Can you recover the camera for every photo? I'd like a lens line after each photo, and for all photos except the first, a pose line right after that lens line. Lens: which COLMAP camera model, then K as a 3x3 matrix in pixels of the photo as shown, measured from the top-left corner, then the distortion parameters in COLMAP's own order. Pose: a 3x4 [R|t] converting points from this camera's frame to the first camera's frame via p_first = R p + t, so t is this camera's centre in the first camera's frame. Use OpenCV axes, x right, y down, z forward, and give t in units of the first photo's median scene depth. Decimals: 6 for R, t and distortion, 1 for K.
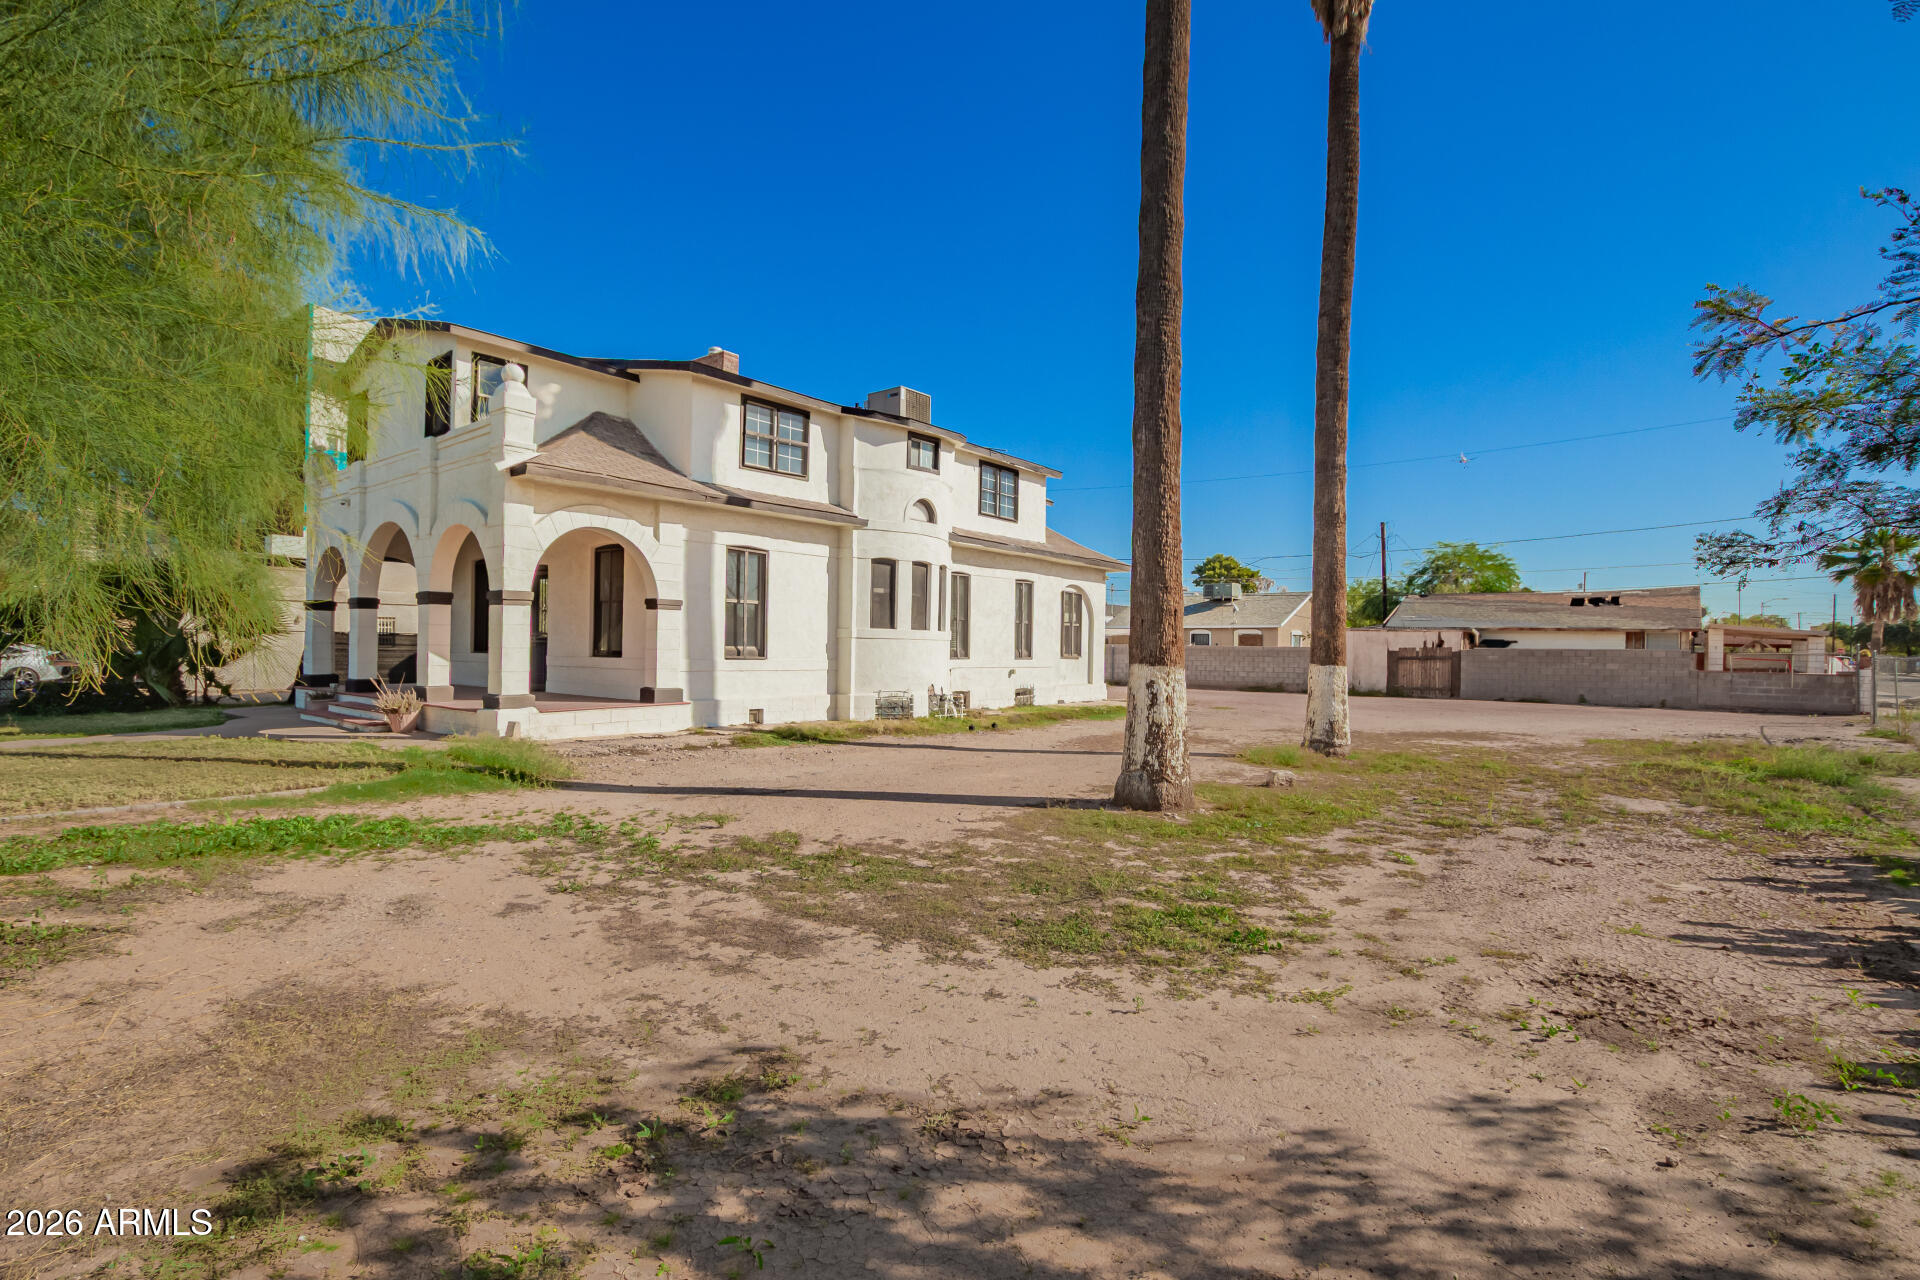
lens RADIAL K [[916.5, 0, 966.0], [0, 916.5, 646.5], [0, 0, 1]] dist [-0.021882, 0.001387]
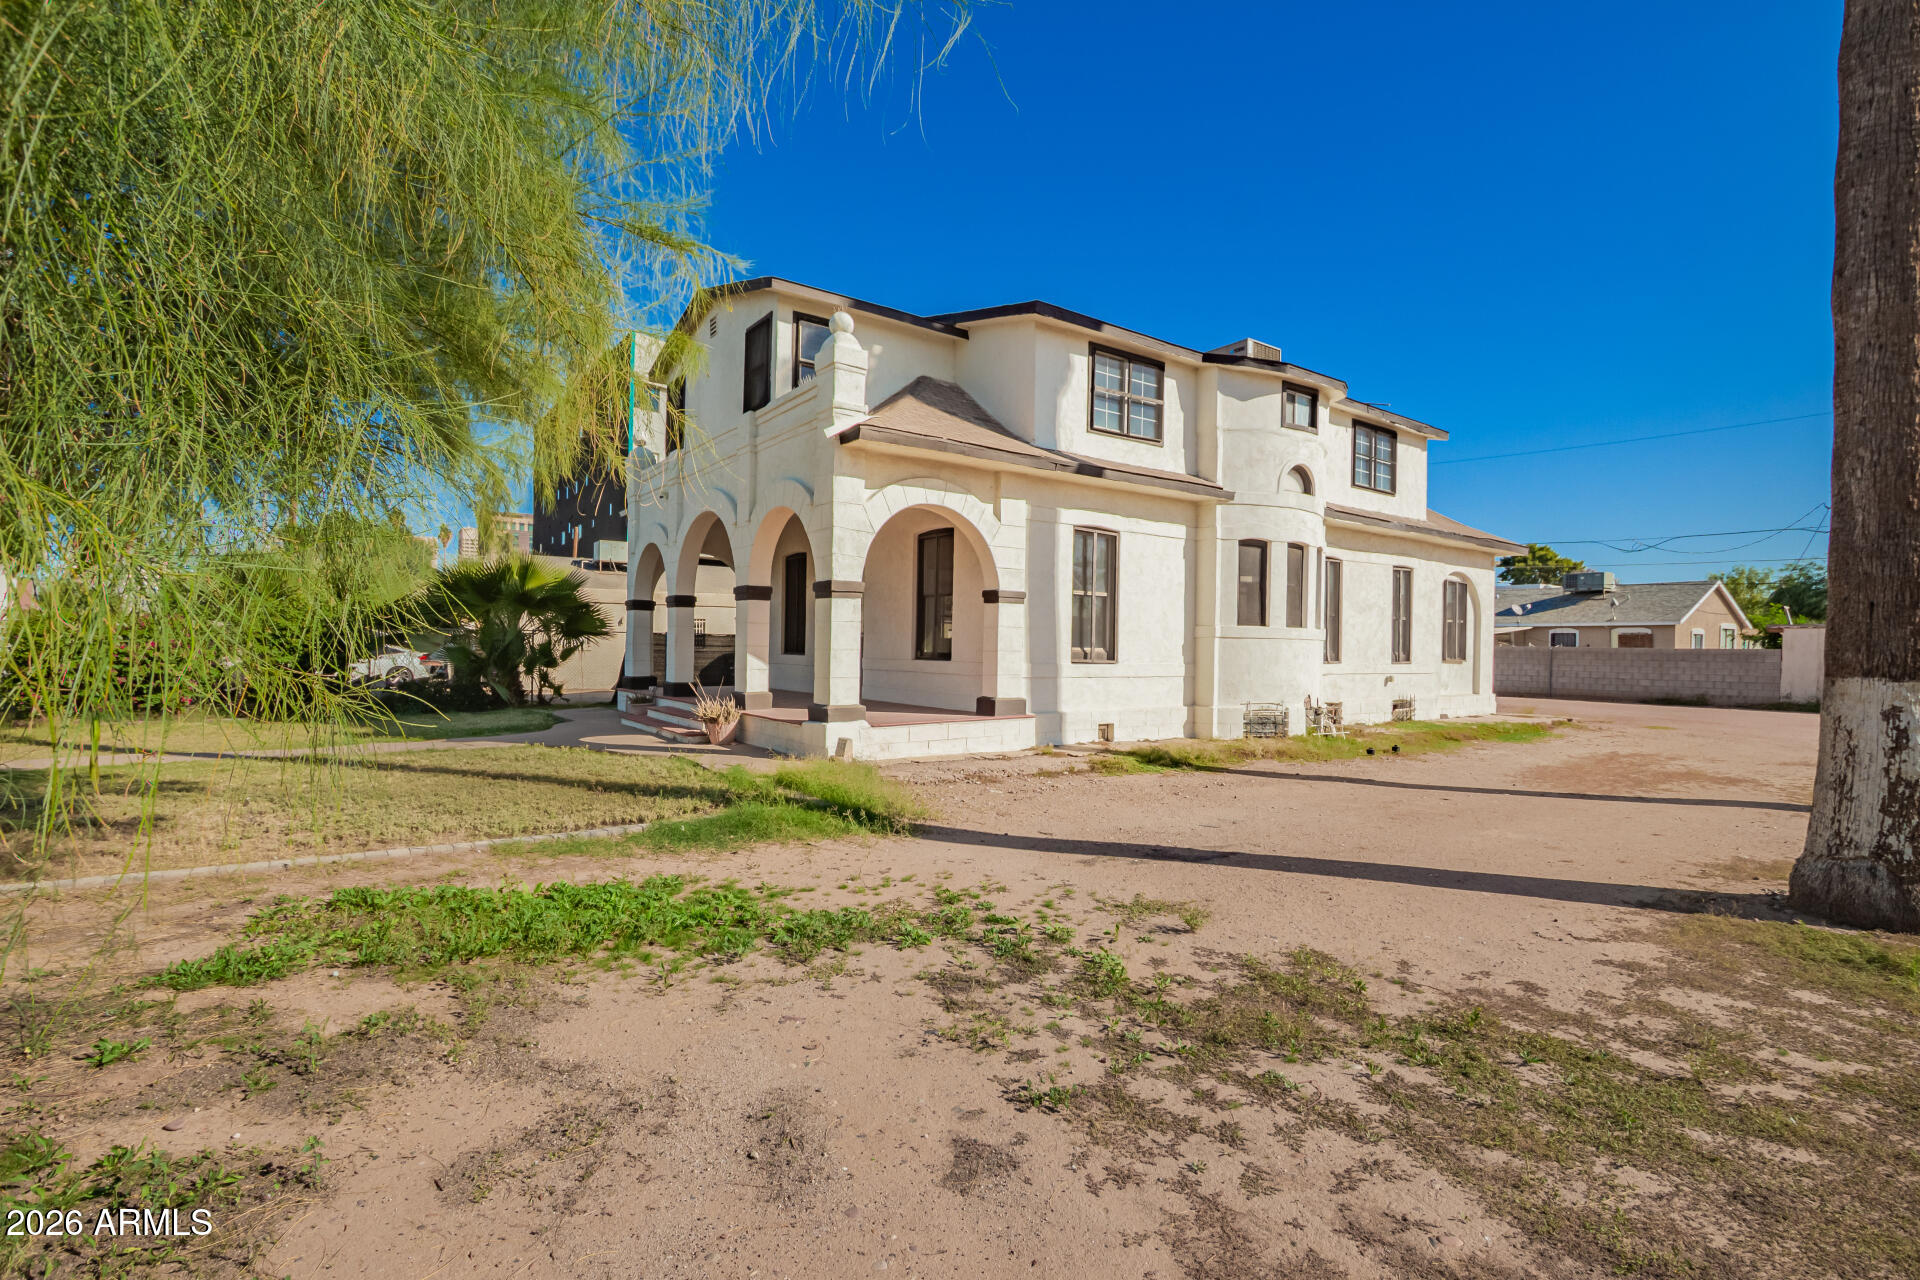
lens RADIAL K [[916.5, 0, 985.6], [0, 916.5, 646.1], [0, 0, 1]] dist [-0.021882, 0.001387]
pose [[0.966936, 0.000313, -0.255018, -0.128249], [-0.000865, 0.999998, -0.002050, 0.000185], [0.255017, 0.002202, 0.966934, 0.181538]]
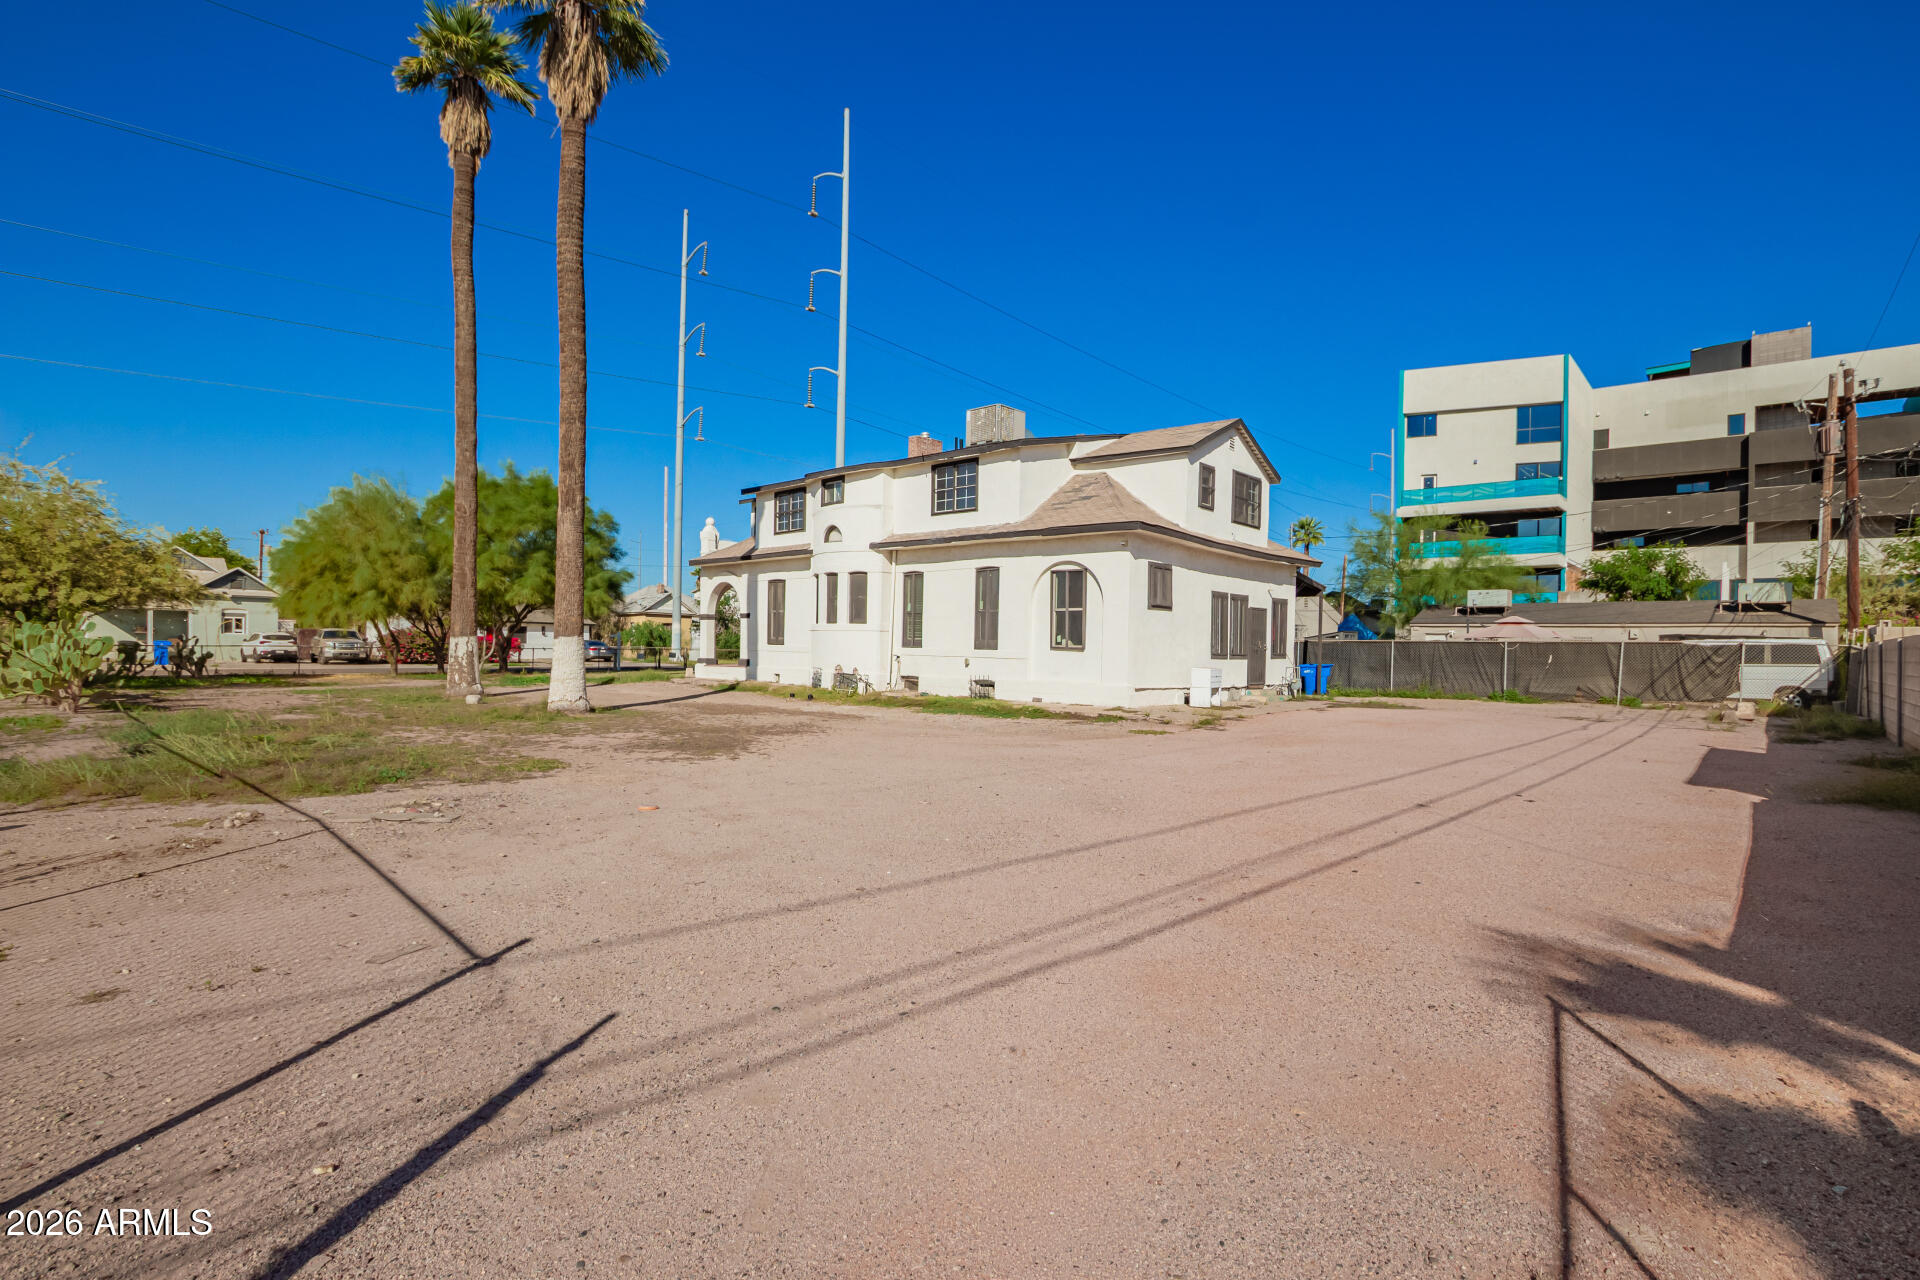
lens RADIAL K [[916.5, 0, 952.5], [0, 916.5, 640.9], [0, 0, 1]] dist [-0.021882, 0.001387]
pose [[-0.103898, -0.010610, -0.994531, 1.499413], [-0.013911, 0.999861, -0.009214, 0.020495], [0.994491, 0.012877, -0.104031, 1.560326]]
